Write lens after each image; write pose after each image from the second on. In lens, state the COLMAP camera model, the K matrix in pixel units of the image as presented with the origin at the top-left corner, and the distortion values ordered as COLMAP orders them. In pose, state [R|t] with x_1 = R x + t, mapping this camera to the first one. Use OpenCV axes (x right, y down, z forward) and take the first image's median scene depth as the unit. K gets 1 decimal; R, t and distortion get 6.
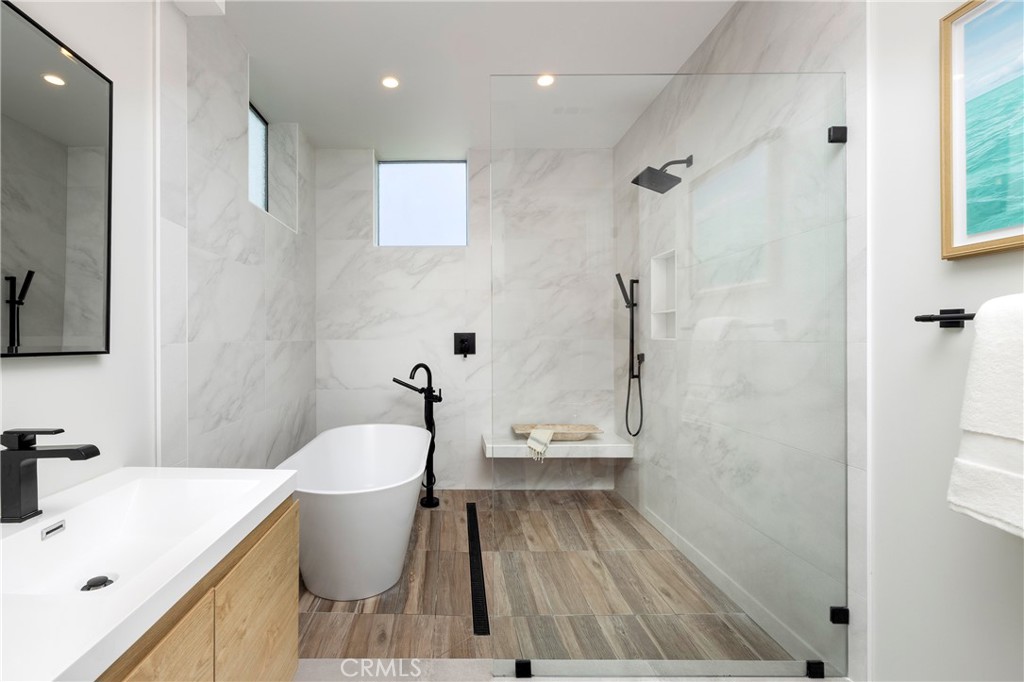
lens RADIAL K [[468.3, 0, 481.4], [0, 468.3, 340.9], [0, 0, 1]] dist [0.001049, 0.000449]
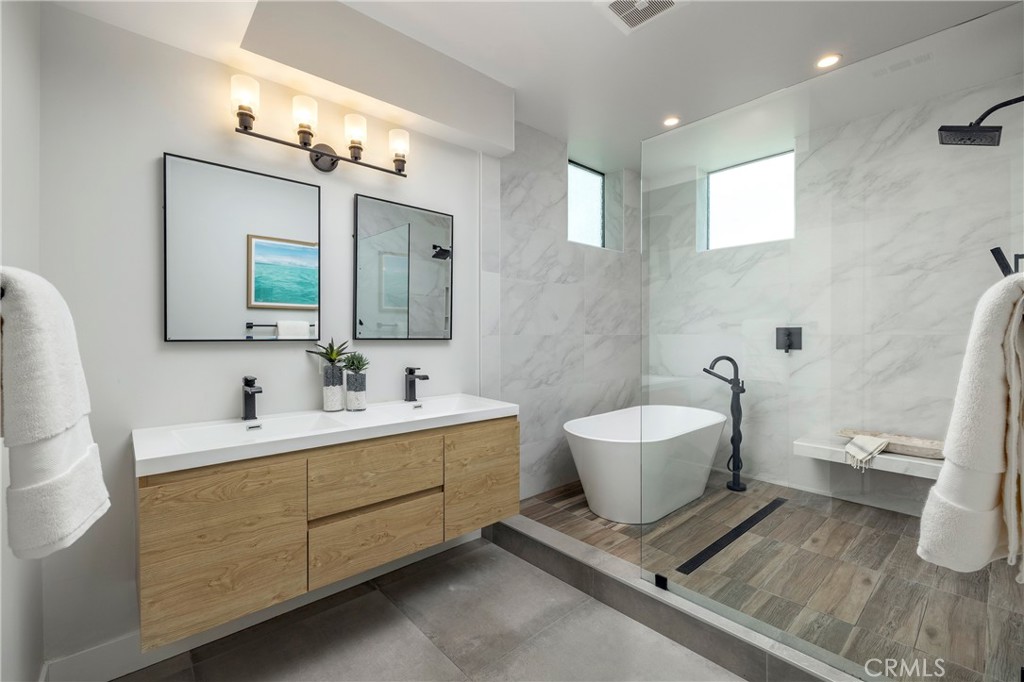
lens RADIAL K [[438.3, 0, 507.0], [0, 438.3, 340.3], [0, 0, 1]] dist [-0.003873, -0.000437]
pose [[0.675149, 0.013360, -0.737560, 0.281589], [-0.005447, 0.999899, 0.013126, 0.000613], [0.737661, -0.004844, 0.675154, -0.062312]]
